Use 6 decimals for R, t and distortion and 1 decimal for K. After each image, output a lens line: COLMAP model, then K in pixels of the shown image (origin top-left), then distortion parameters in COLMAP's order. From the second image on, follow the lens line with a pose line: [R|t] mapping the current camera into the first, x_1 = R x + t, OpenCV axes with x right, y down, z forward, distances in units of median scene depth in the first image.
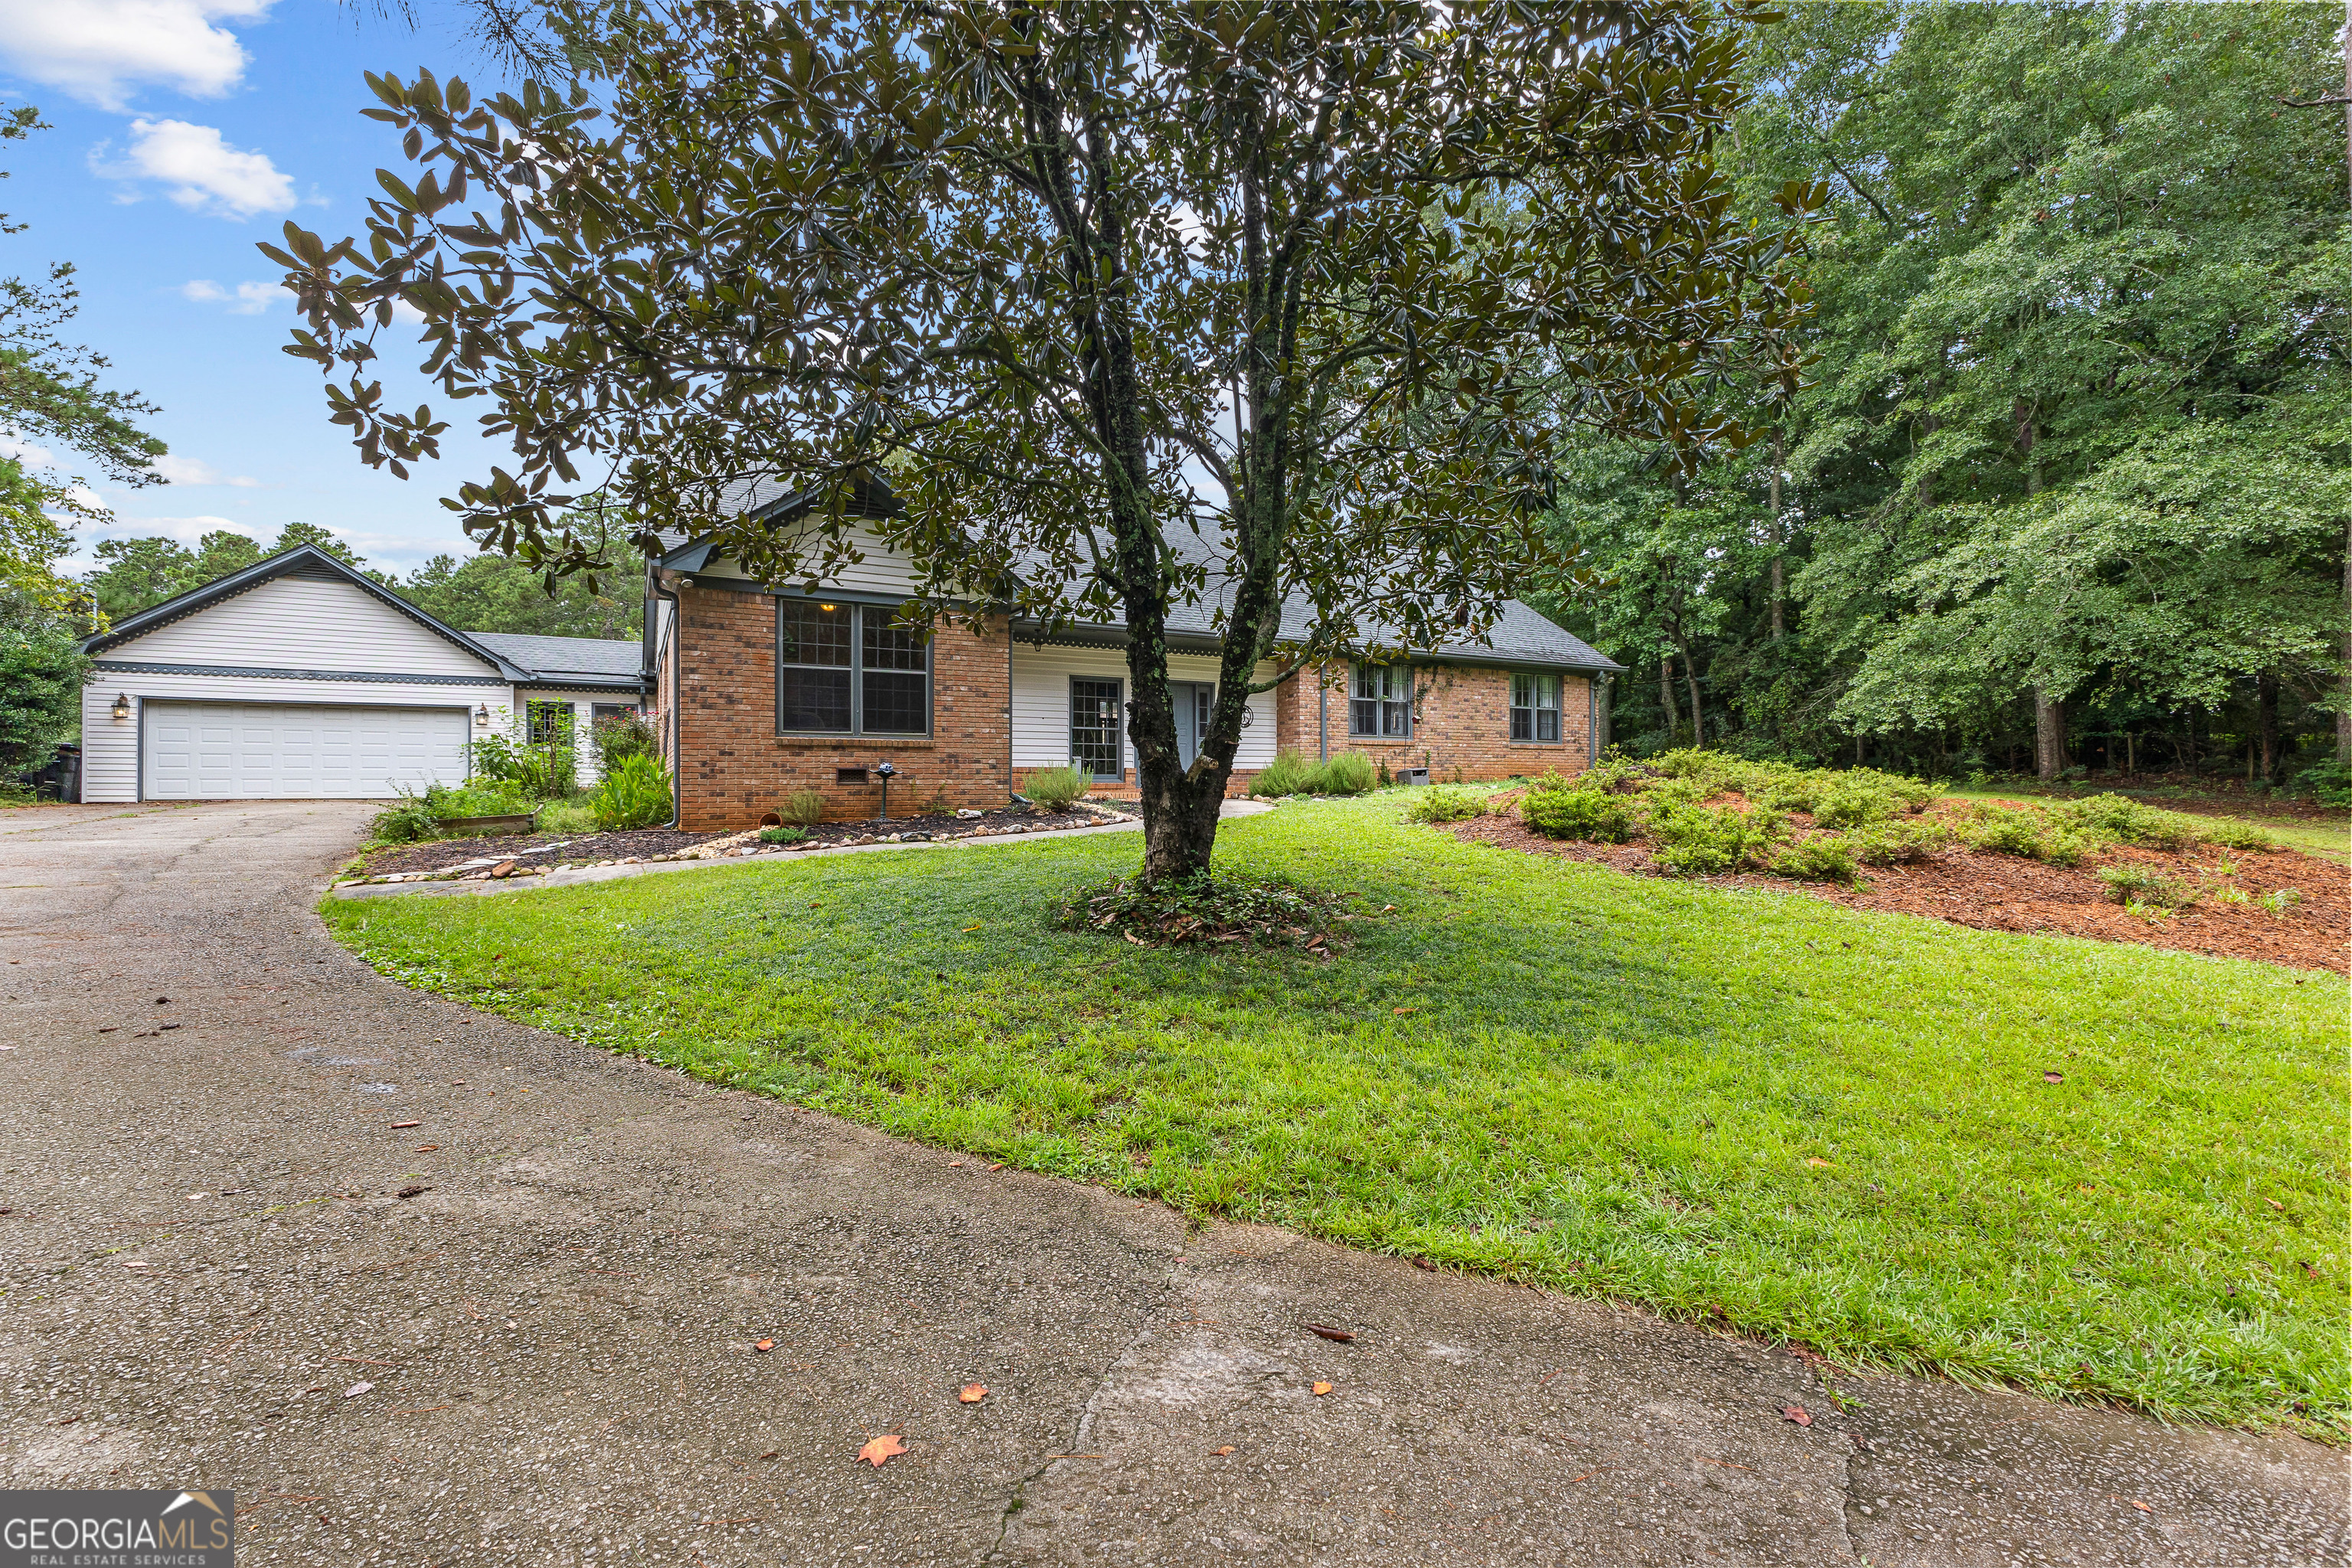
lens RADIAL K [[1024.0, 0, 1176.0], [0, 1024.0, 784.0], [0, 0, 1]] dist [0.010747, 0.000031]
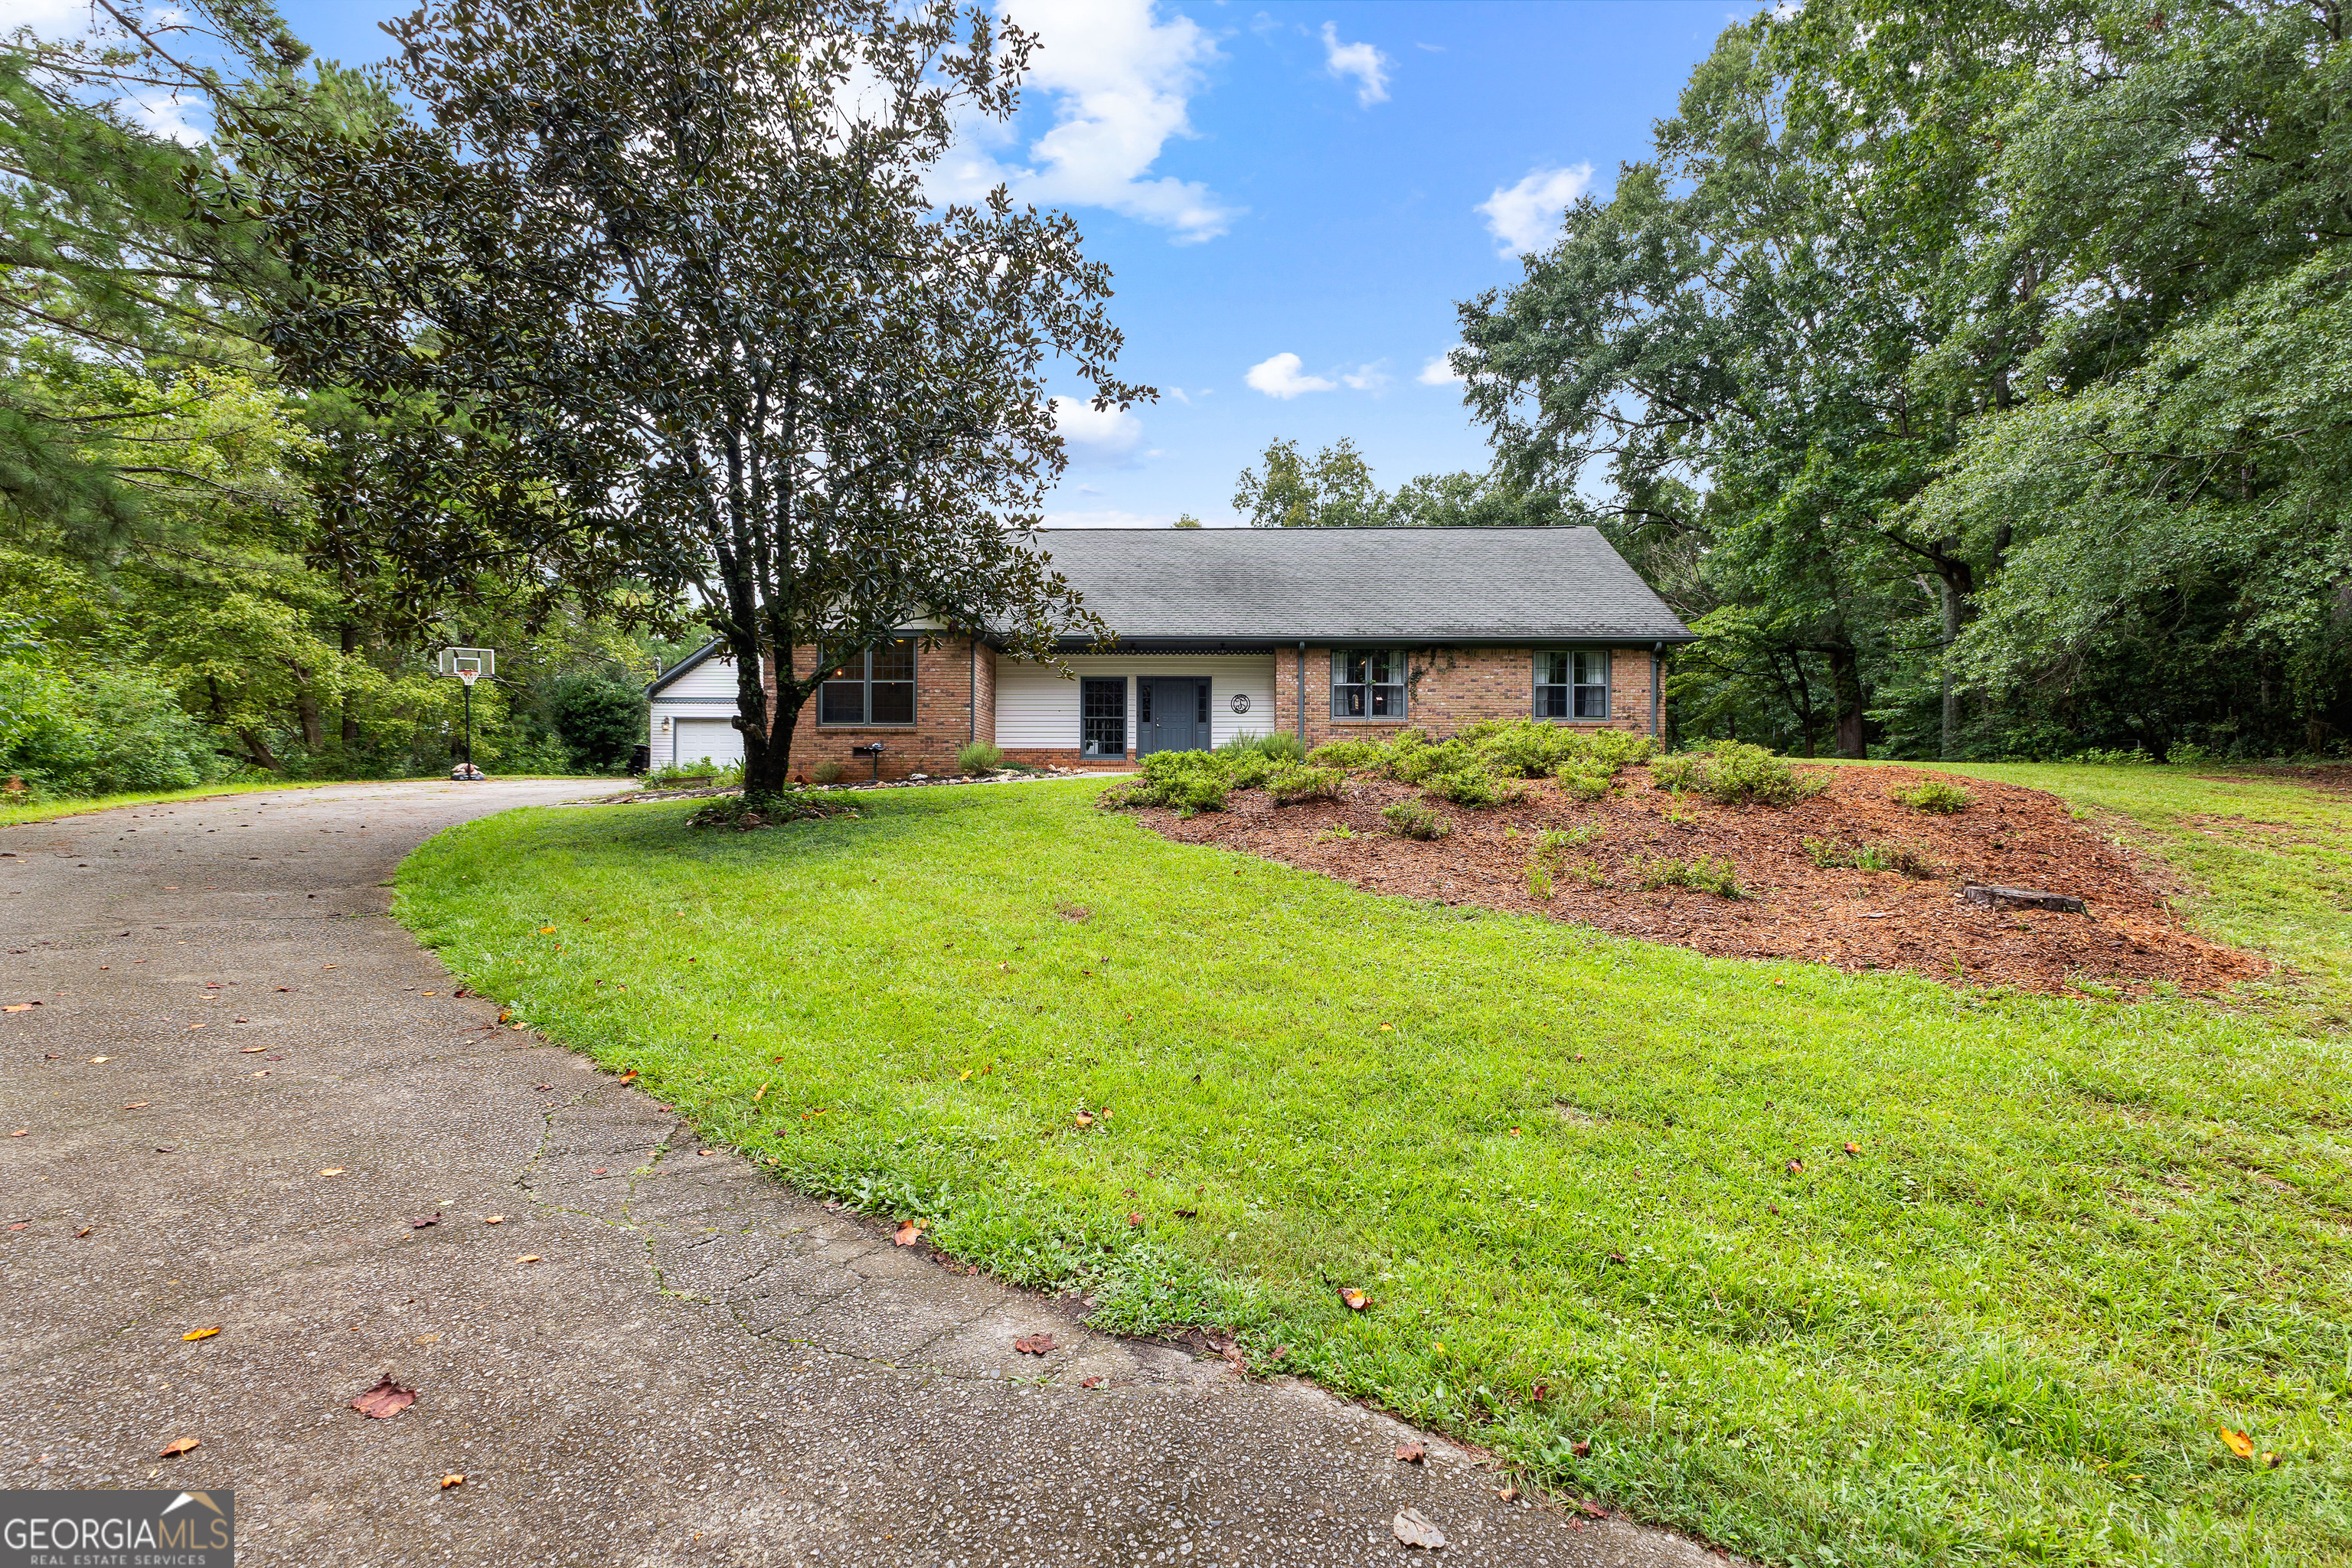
lens RADIAL K [[1006.8, 0, 1184.0], [0, 1006.8, 777.8], [0, 0, 1]] dist [0.004891, 0.000233]
pose [[0.872824, -0.001748, -0.488031, 0.573707], [-0.001783, 0.999975, -0.006769, 0.027298], [0.488031, 0.006778, 0.872800, -0.044307]]
